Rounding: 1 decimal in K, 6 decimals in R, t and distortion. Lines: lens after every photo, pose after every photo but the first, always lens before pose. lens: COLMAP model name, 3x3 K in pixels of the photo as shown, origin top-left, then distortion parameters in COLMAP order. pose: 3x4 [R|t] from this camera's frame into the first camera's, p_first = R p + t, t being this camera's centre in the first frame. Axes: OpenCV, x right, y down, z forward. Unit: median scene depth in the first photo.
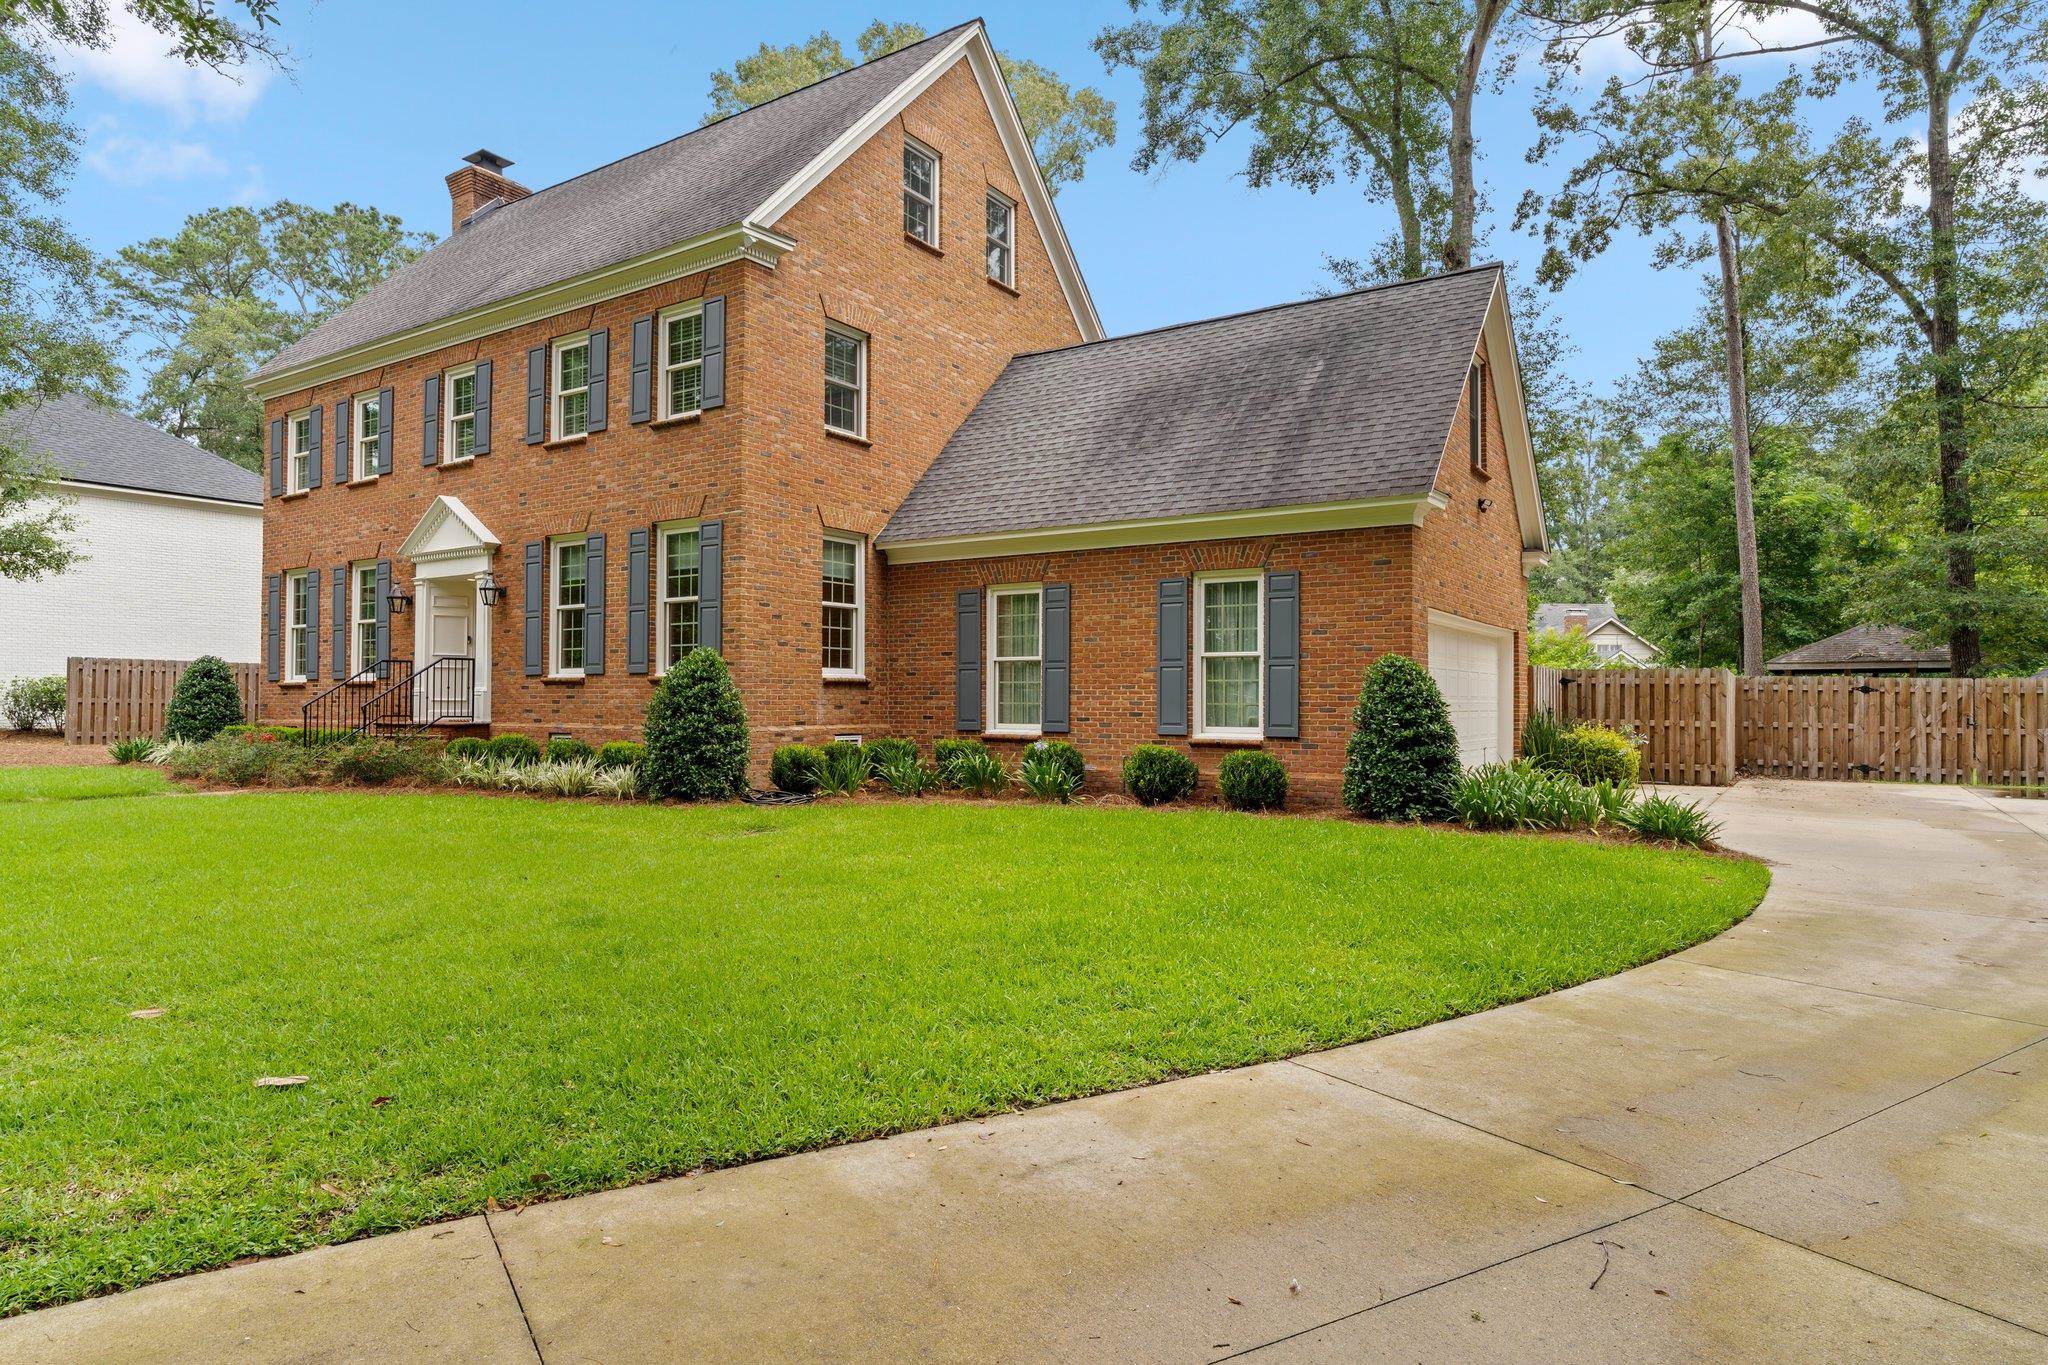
lens RADIAL K [[1234.3, 0, 1024.0], [0, 1234.3, 682.5], [0, 0, 1]] dist [-0.000087, 0.000799]
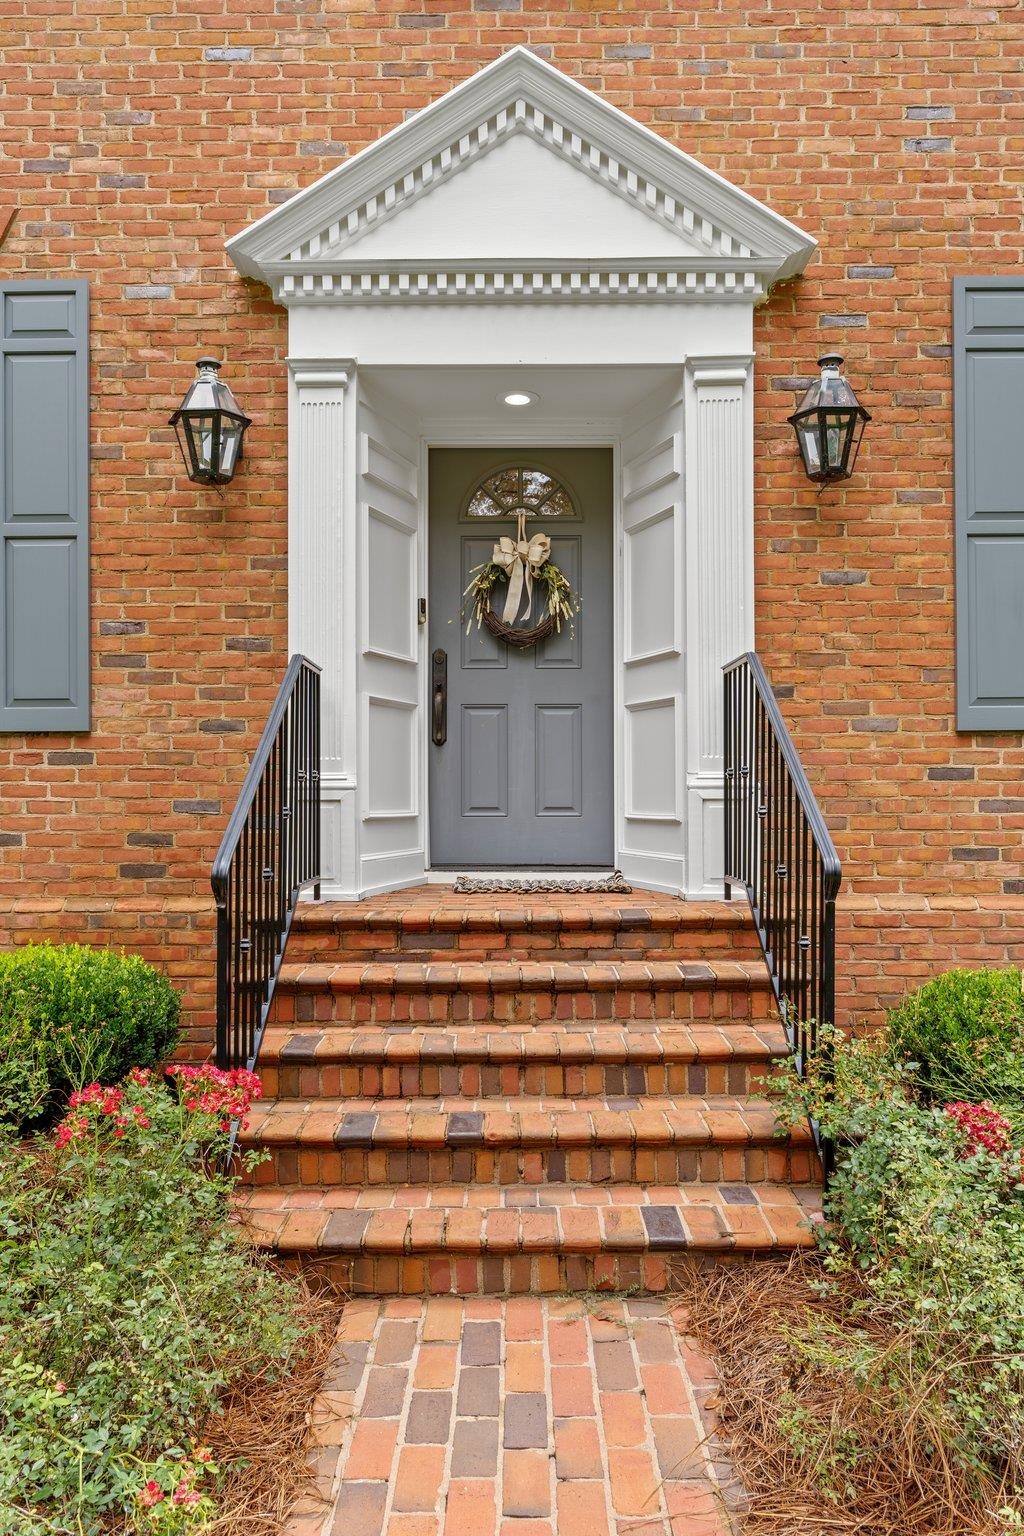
lens RADIAL K [[1122.6, 0, 512.0], [0, 1122.6, 768.0], [0, 0, 1]] dist [0.002262, 0.000058]
pose [[0.822526, 0.008666, 0.568662, -0.674205], [-0.007301, 0.999962, -0.004678, 0.005261], [-0.568681, -0.000304, 0.822558, 0.887500]]
